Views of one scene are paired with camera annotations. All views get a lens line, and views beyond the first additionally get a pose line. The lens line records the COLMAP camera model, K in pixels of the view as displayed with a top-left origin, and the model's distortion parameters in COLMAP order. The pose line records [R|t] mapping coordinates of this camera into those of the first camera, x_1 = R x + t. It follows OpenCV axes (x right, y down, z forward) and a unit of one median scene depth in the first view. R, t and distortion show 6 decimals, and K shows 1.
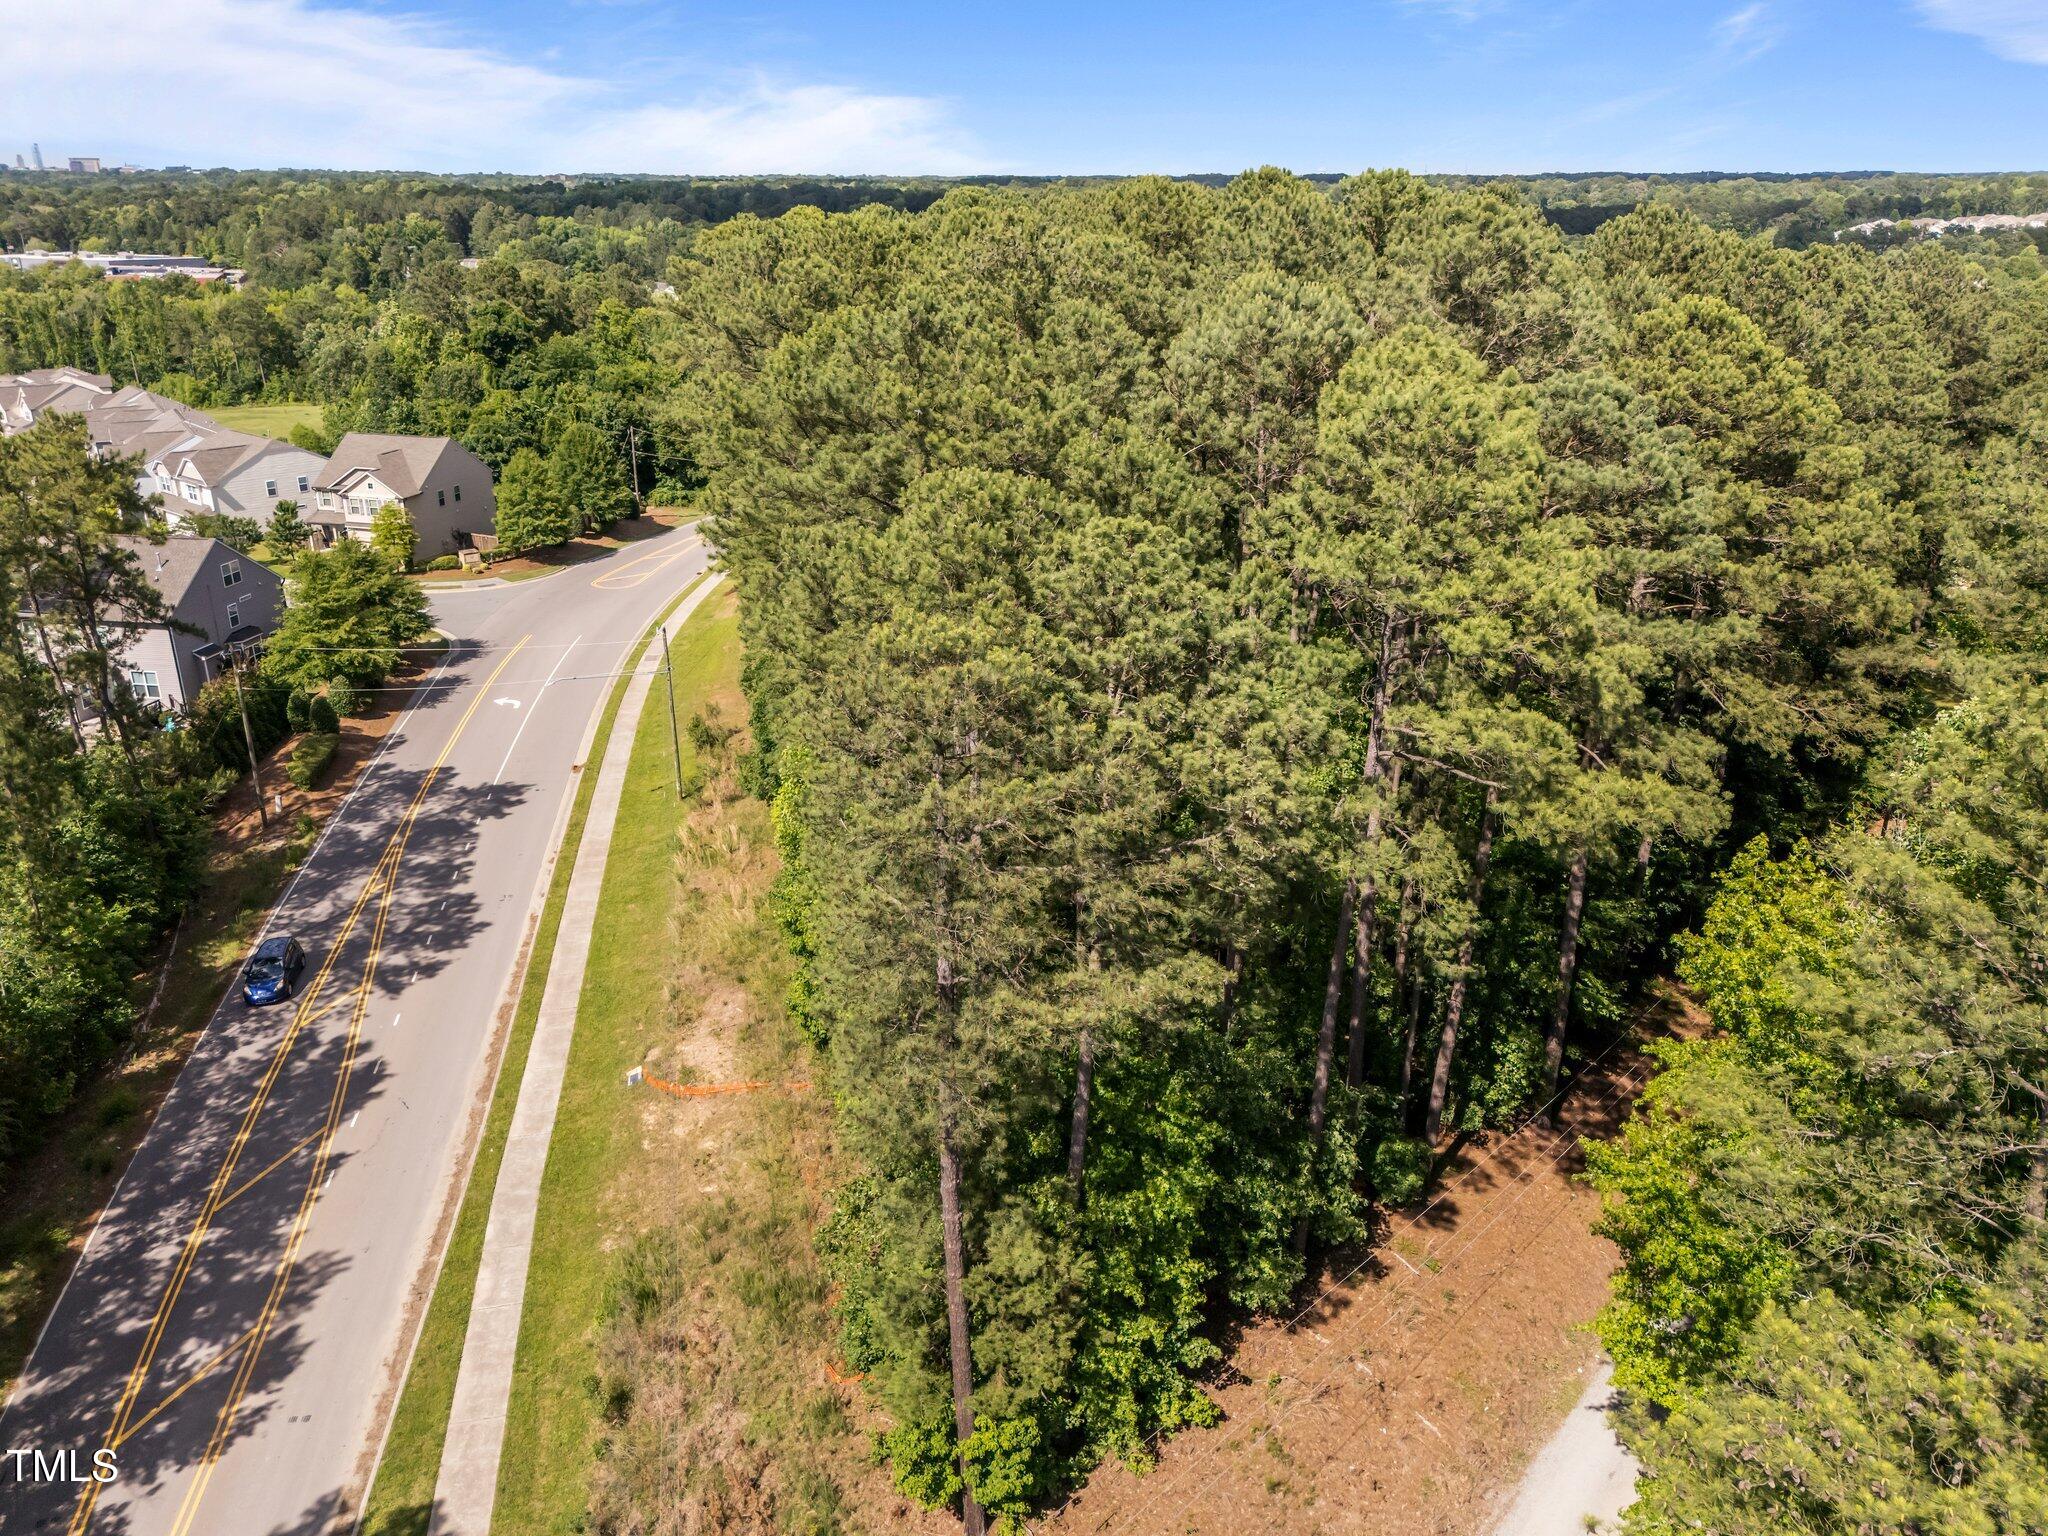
lens RADIAL K [[1534.9, 0, 1034.3], [0, 1534.9, 729.6], [0, 0, 1]] dist [0.065634, -0.079780]
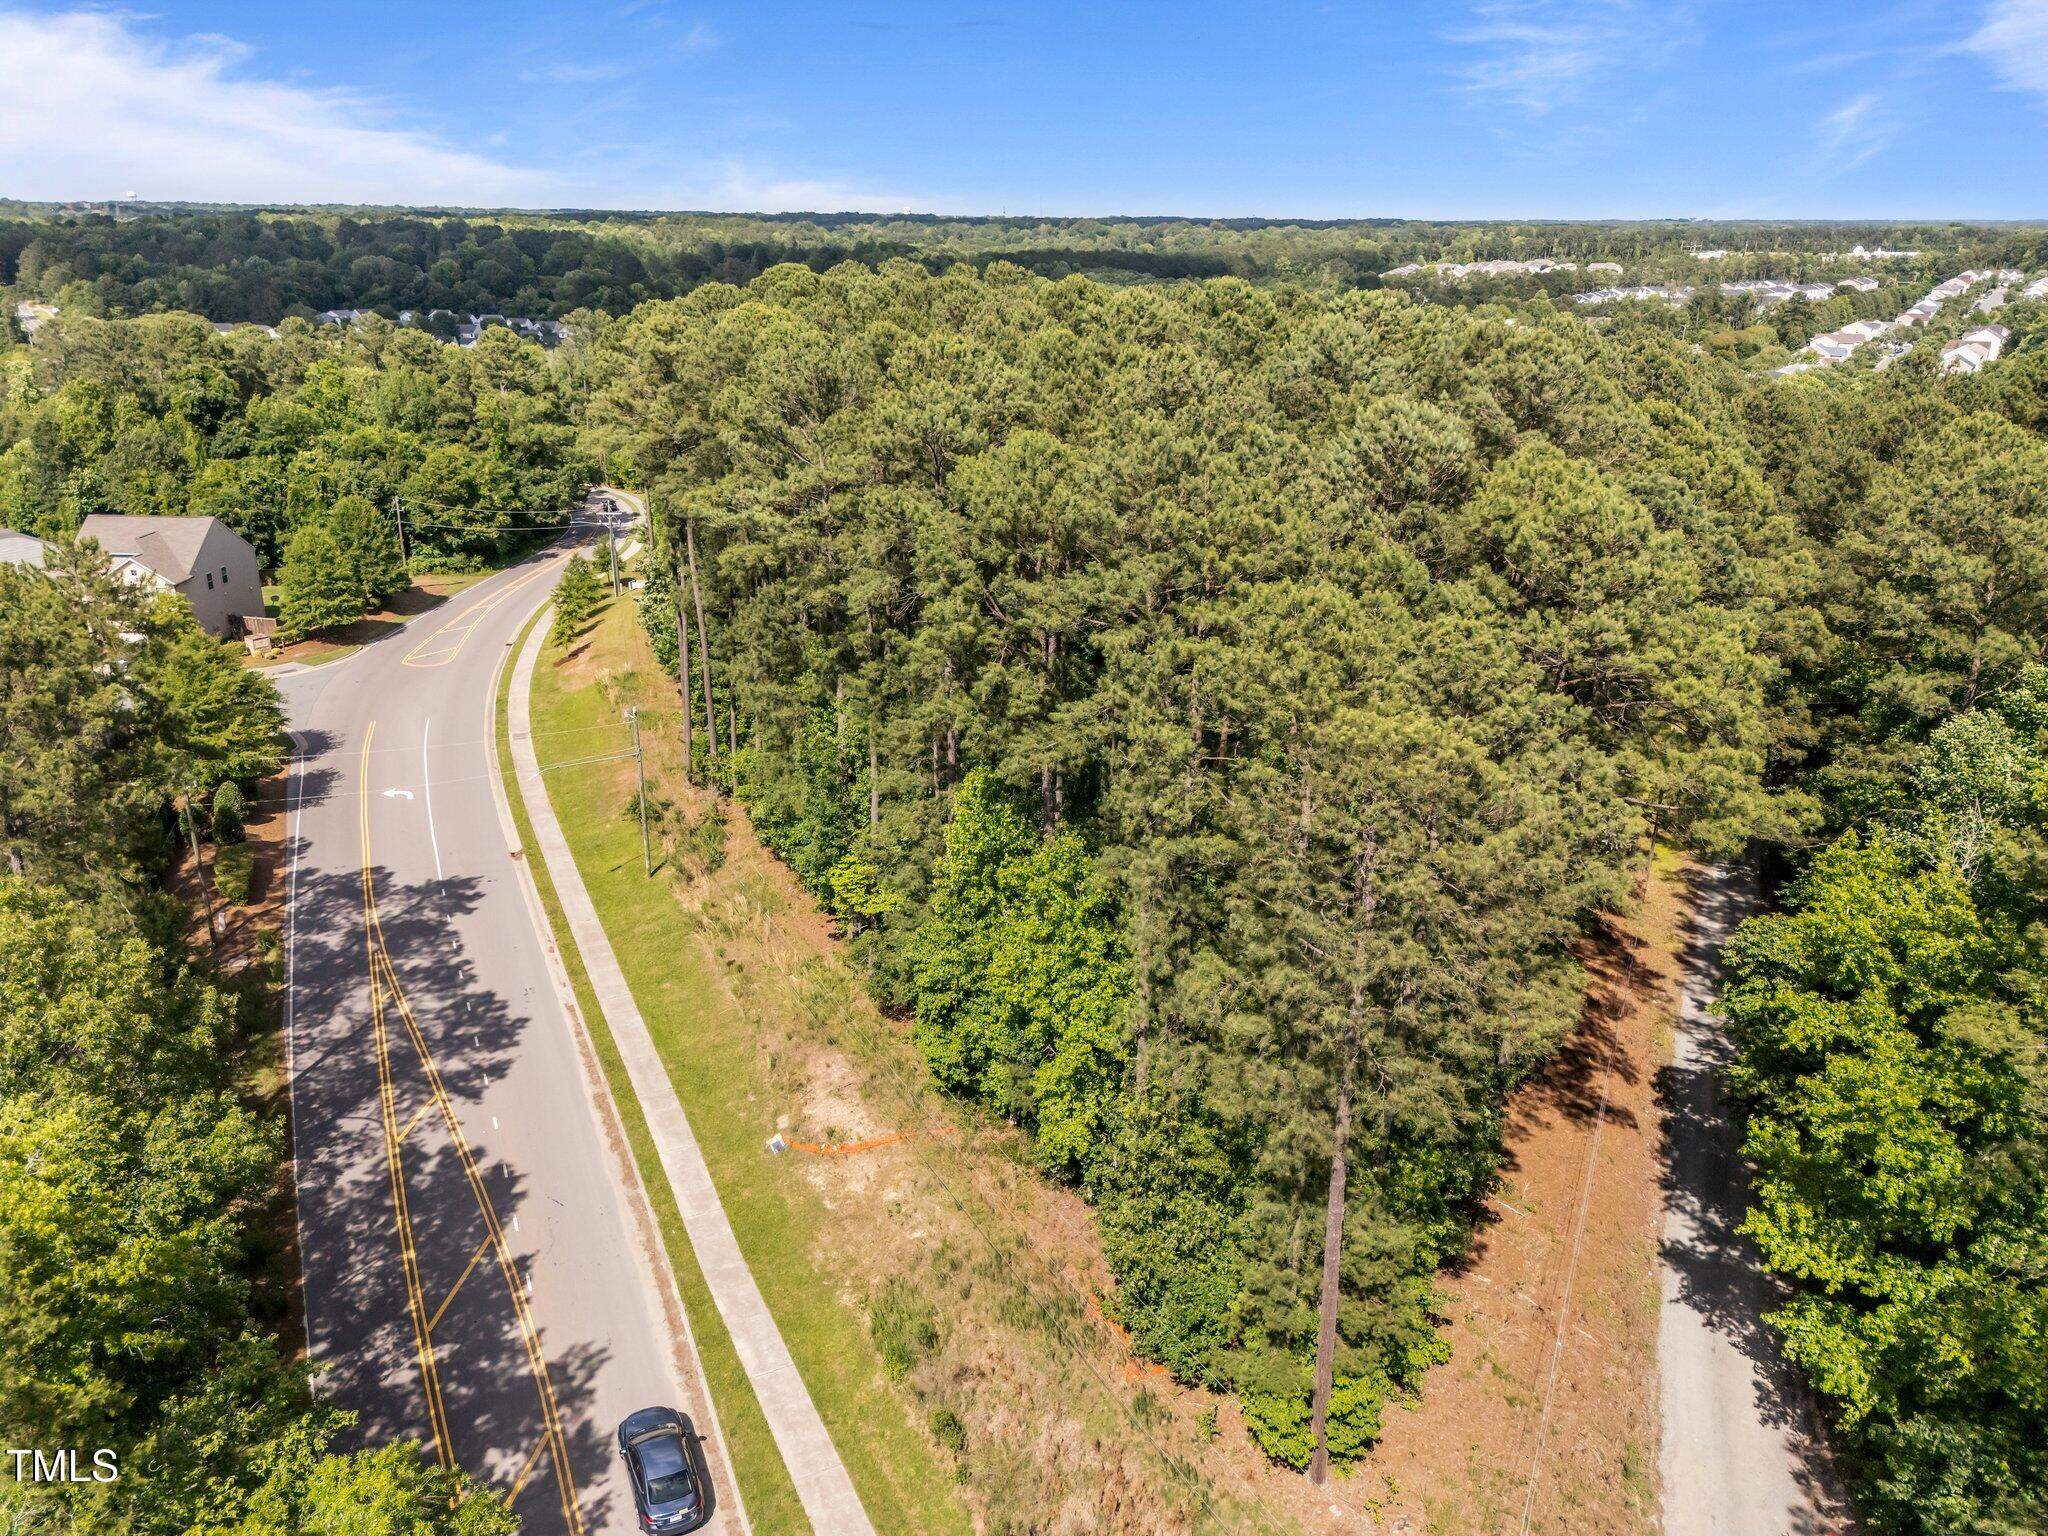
lens RADIAL K [[1509.0, 0, 1018.3], [0, 1509.0, 793.5], [0, 0, 1]] dist [0.043568, -0.055058]
pose [[0.970142, -0.085163, 0.227094, -0.242249], [0.079330, 0.996244, 0.034706, -0.027652], [-0.229196, -0.015654, 0.973254, -0.026876]]
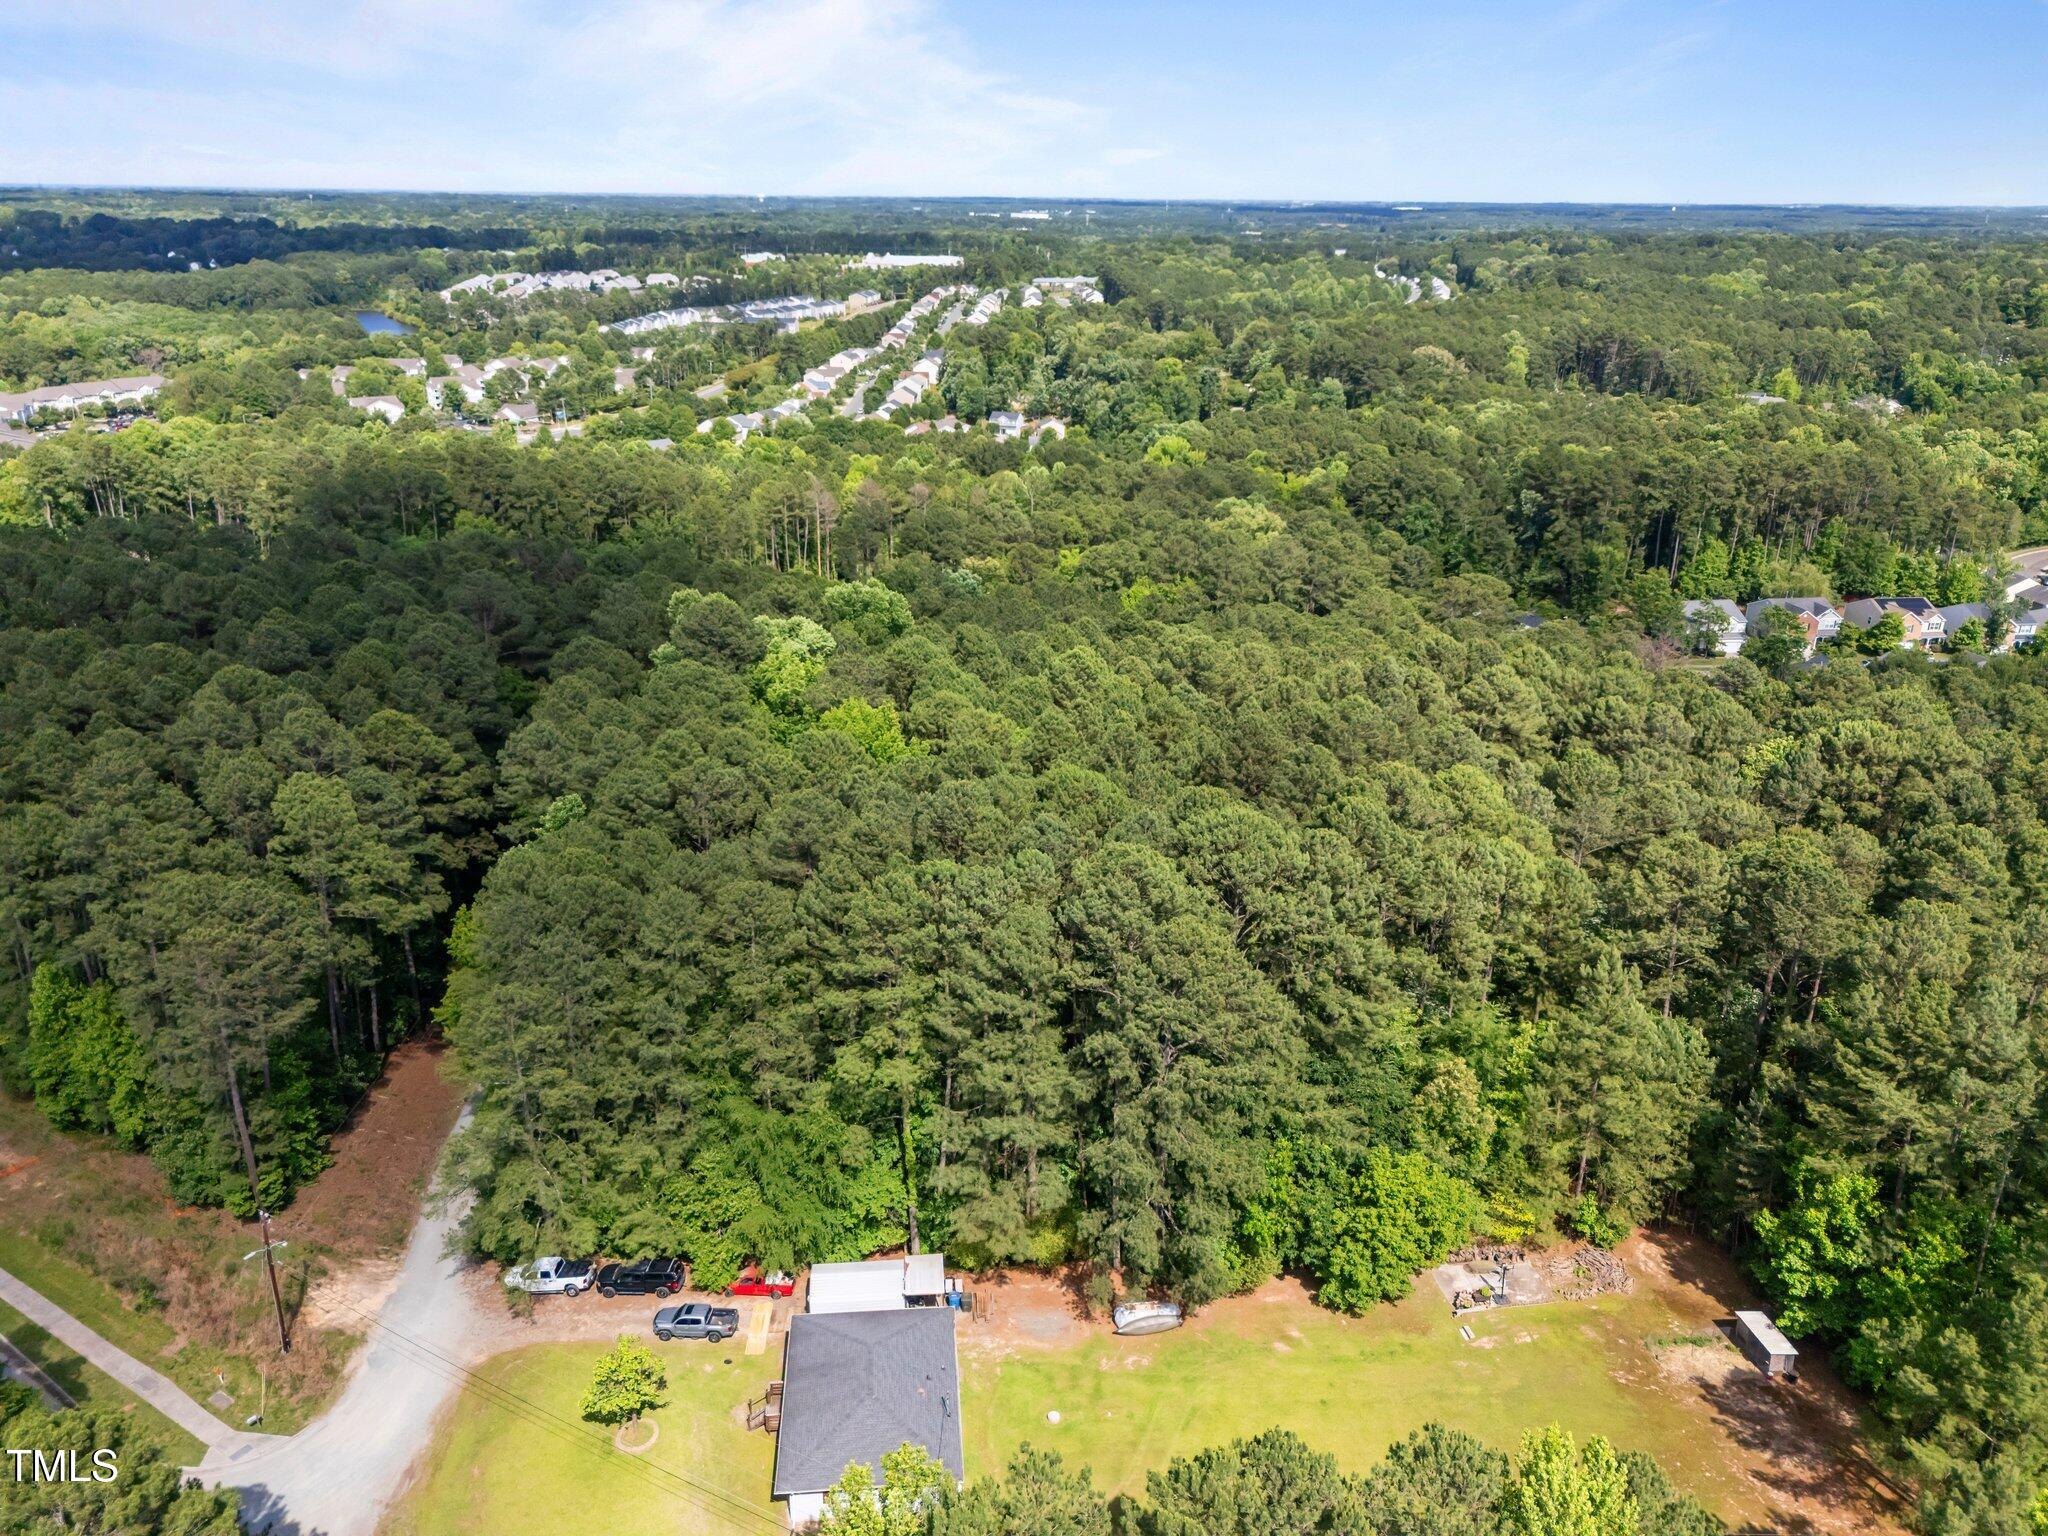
lens RADIAL K [[1488.9, 0, 1032.8], [0, 1488.9, 772.9], [0, 0, 1]] dist [0.056338, -0.045522]
pose [[0.694230, -0.254686, 0.673186, -0.369495], [0.232659, 0.964497, 0.124965, -0.155505], [-0.681112, 0.069869, 0.728838, -1.057111]]
